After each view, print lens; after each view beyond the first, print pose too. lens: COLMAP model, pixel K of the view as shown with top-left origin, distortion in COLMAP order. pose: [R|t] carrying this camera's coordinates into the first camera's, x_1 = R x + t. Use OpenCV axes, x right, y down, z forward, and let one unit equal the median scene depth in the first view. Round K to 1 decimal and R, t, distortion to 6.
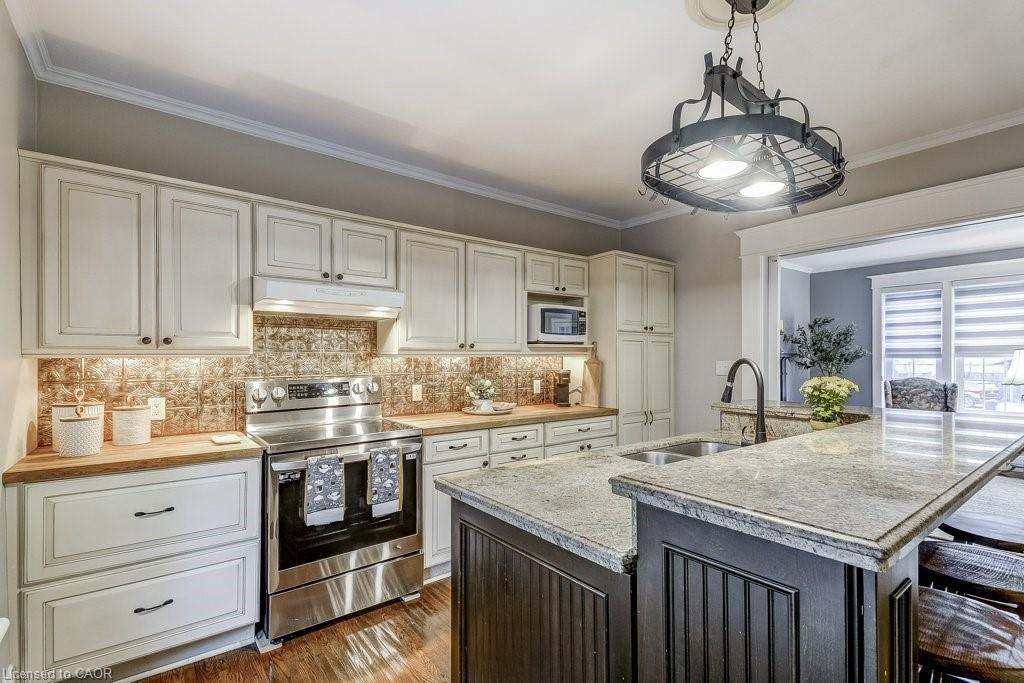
lens RADIAL K [[488.2, 0, 516.2], [0, 488.2, 355.4], [0, 0, 1]] dist [0.021806, -0.000221]
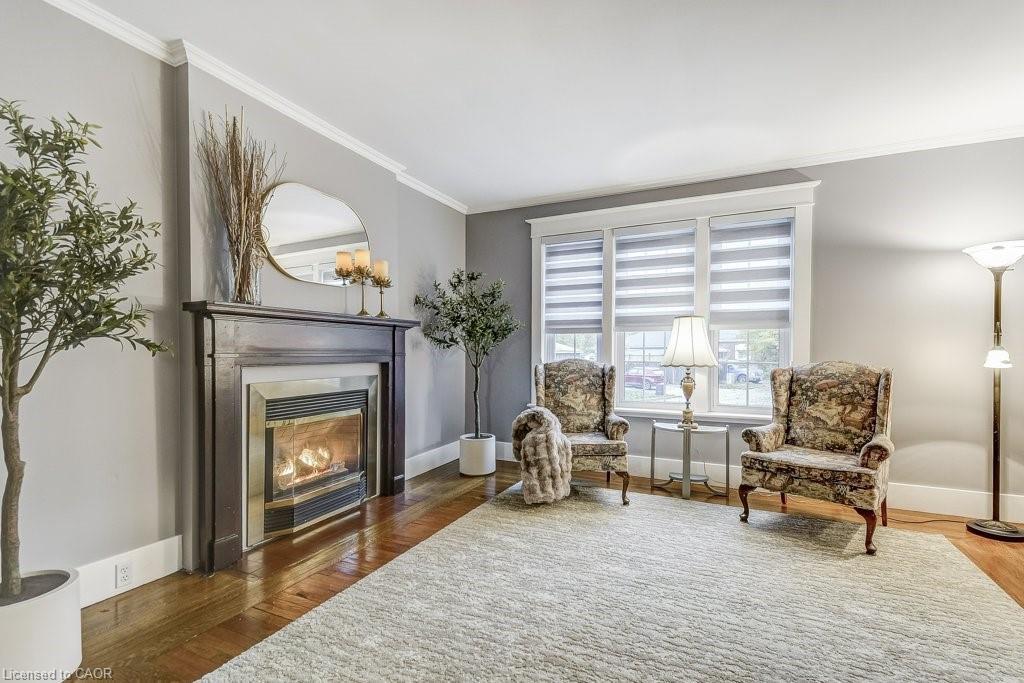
lens RADIAL K [[468.8, 0, 518.2], [0, 468.8, 354.9], [0, 0, 1]] dist [0.020668, -0.000573]
pose [[0.893601, 0.002164, 0.448857, 0.431119], [-0.007204, 0.999929, 0.009523, 0.032790], [-0.448804, -0.011743, 0.893553, 0.428477]]
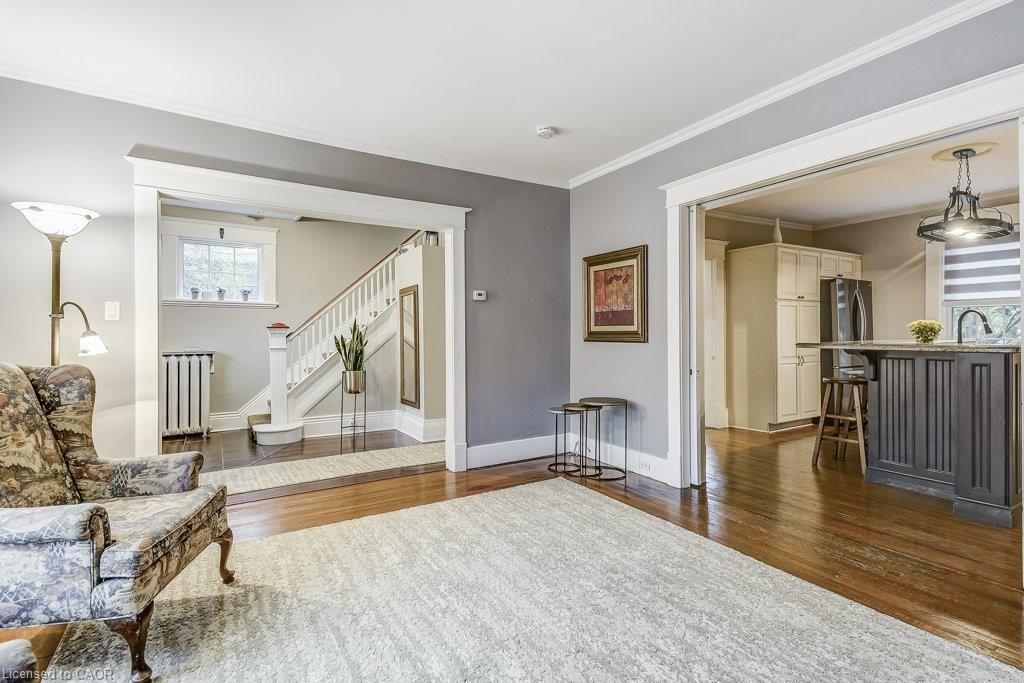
lens RADIAL K [[492.3, 0, 512.0], [0, 492.3, 341.5], [0, 0, 1]] dist [0.023000, -0.000290]
pose [[-0.993940, 0.005137, 0.109801, 0.650210], [0.006454, 0.999911, 0.011645, 0.032040], [-0.109731, 0.012283, -0.993885, 1.002733]]
